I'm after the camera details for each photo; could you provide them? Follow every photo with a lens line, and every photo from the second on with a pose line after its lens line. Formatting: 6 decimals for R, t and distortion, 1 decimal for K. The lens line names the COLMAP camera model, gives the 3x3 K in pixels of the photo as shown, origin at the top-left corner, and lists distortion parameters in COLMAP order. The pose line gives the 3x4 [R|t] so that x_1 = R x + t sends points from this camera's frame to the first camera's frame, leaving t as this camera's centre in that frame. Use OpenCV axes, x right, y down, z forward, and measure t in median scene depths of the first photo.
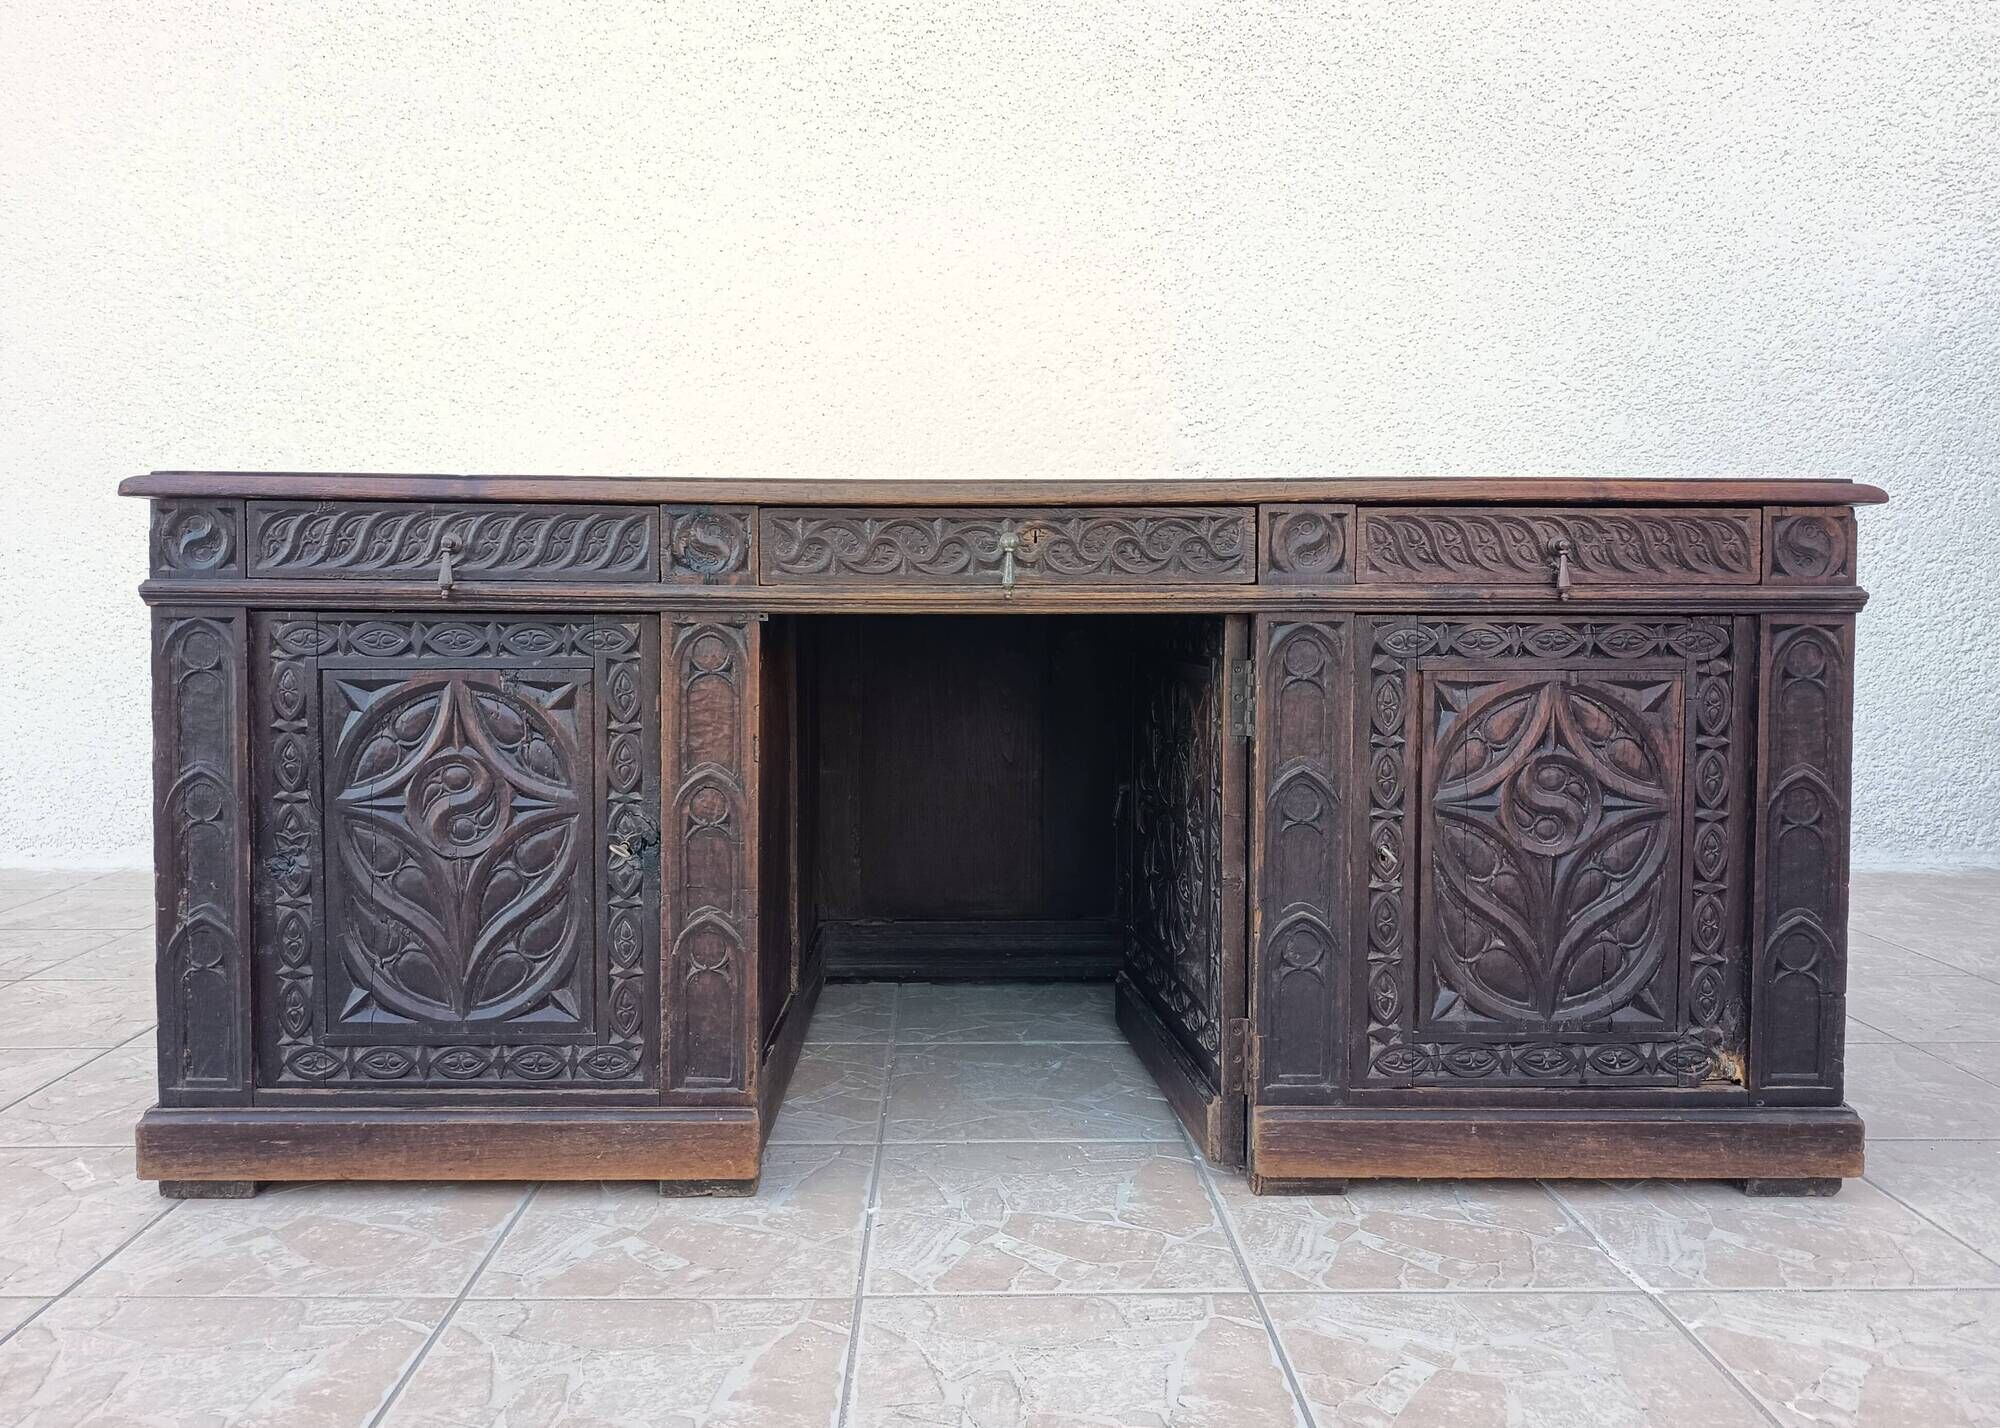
lens RADIAL K [[1440.1, 0, 975.3], [0, 1440.1, 654.5], [0, 0, 1]] dist [0.035101, -0.039307]
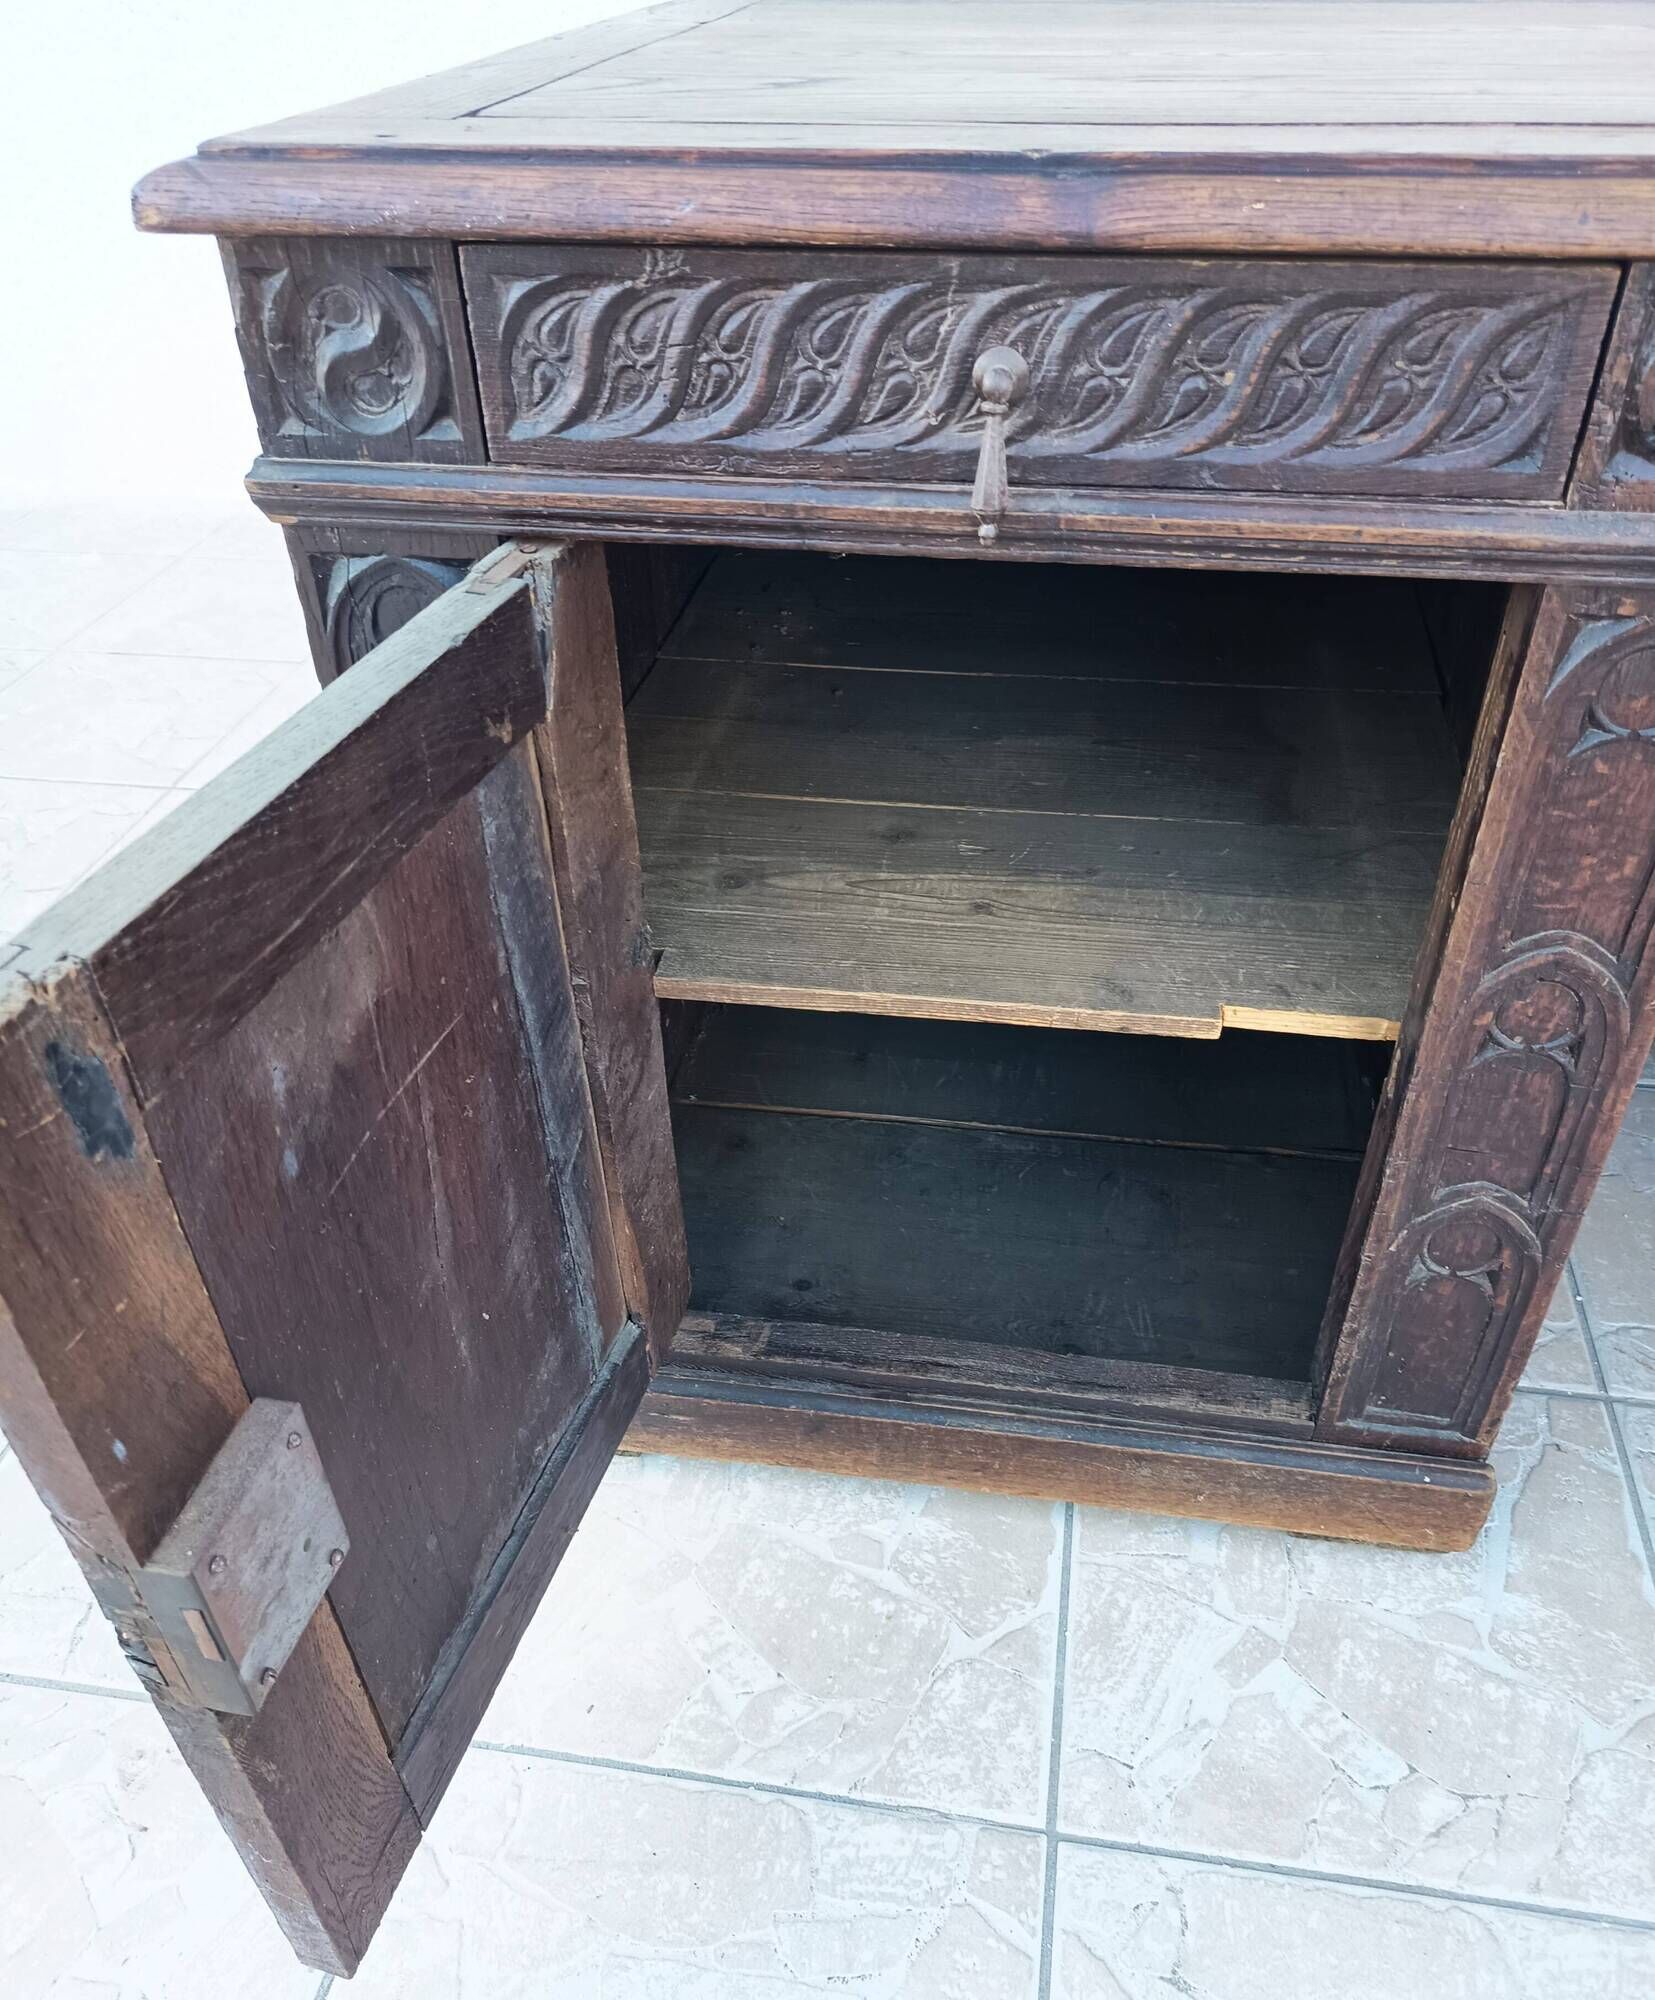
lens RADIAL K [[1545.7, 0, 851.6], [0, 1545.7, 1098.2], [0, 0, 1]] dist [0.046741, -0.062216]
pose [[0.984981, 0.089725, -0.147516, -0.319424], [0.014914, 0.806968, 0.590407, -0.160238], [0.172015, -0.583740, 0.793510, 0.564171]]
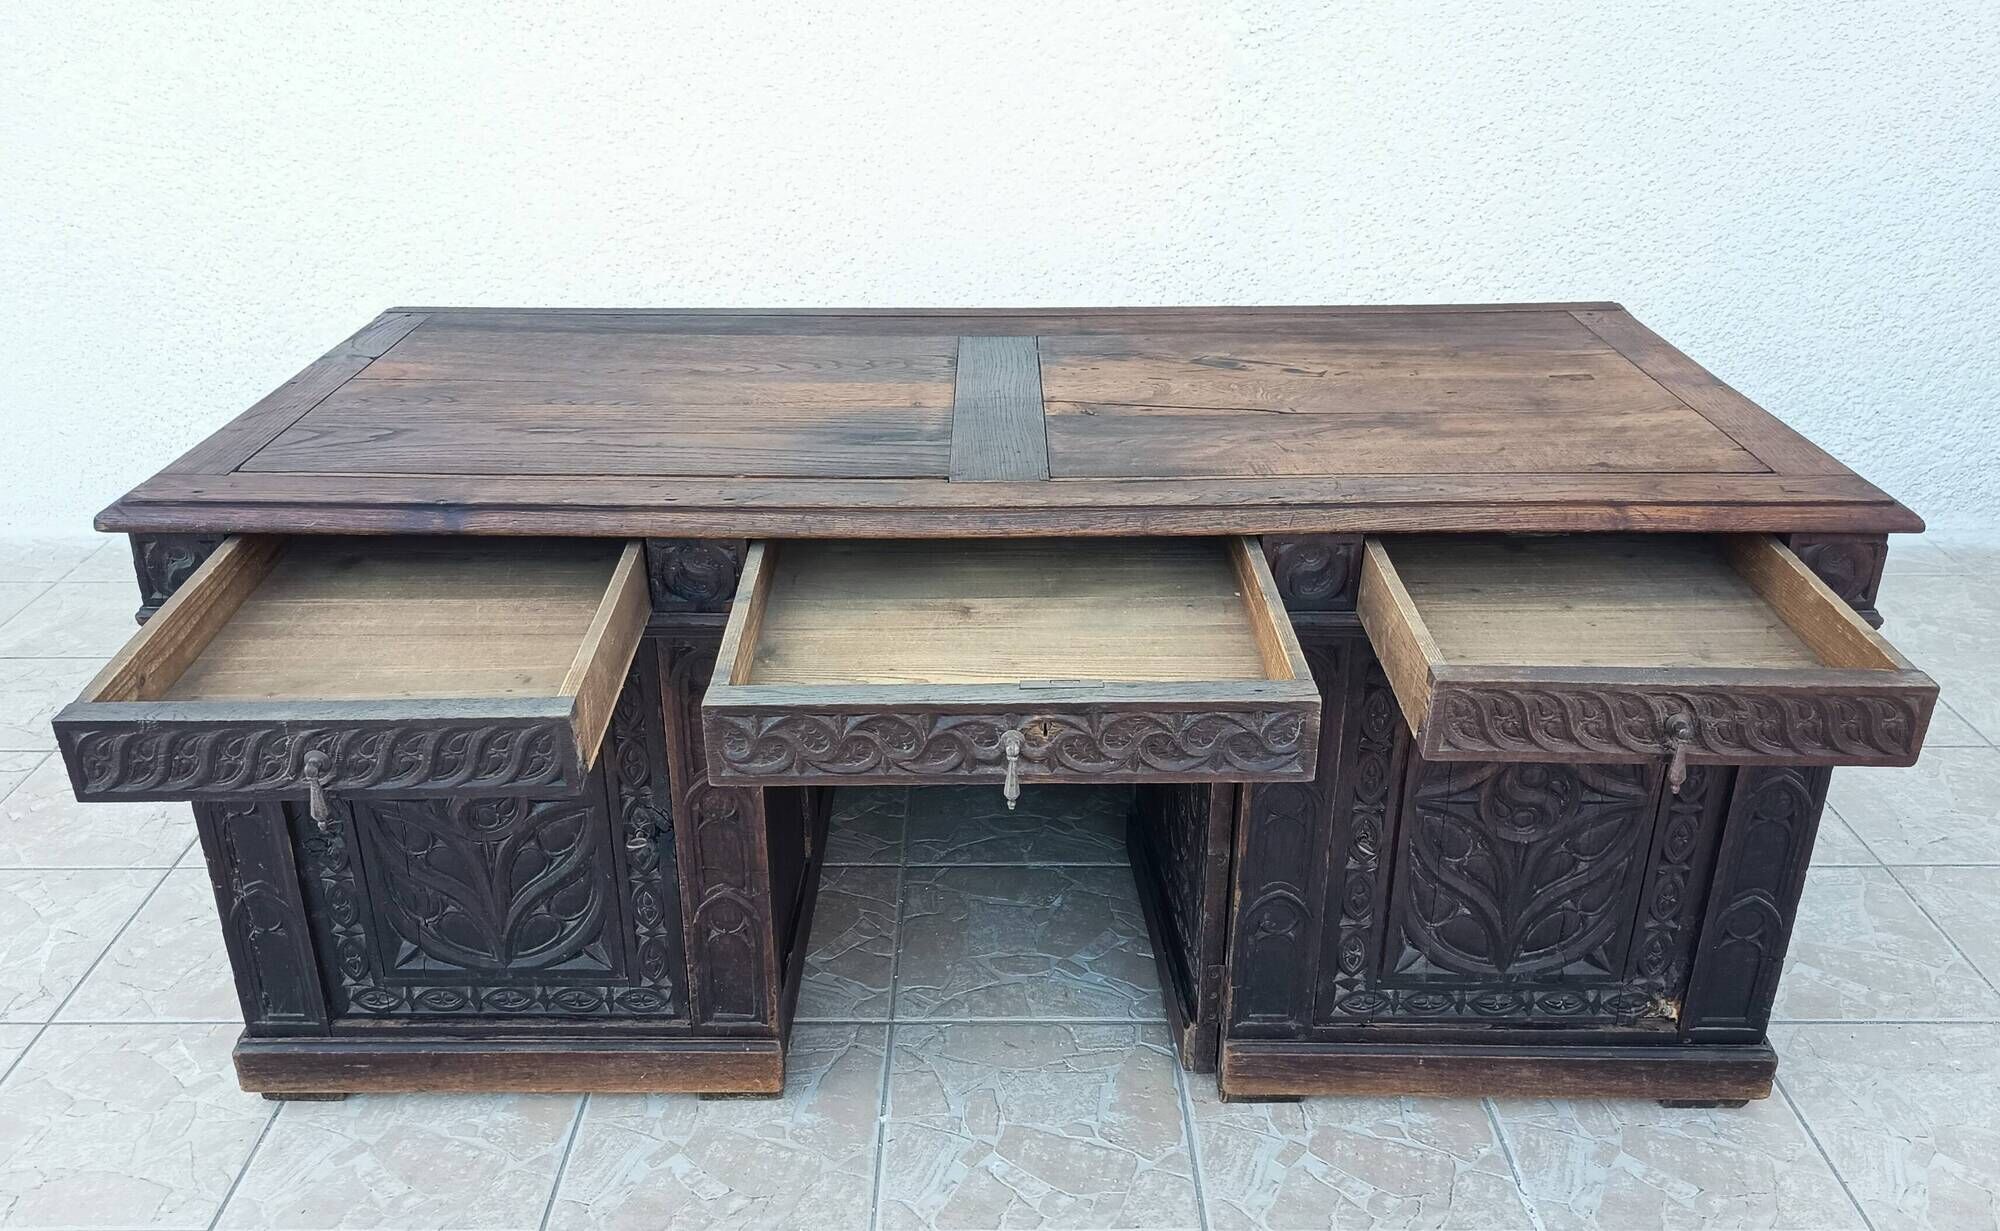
lens RADIAL K [[1629.3, 0, 975.4], [0, 1629.3, 671.6], [0, 0, 1]] dist [0.053860, -0.076540]
pose [[0.999731, 0.003181, -0.022994, 0.029282], [0.006282, 0.916517, 0.399946, -0.452736], [0.022347, -0.399983, 0.916250, -0.041974]]
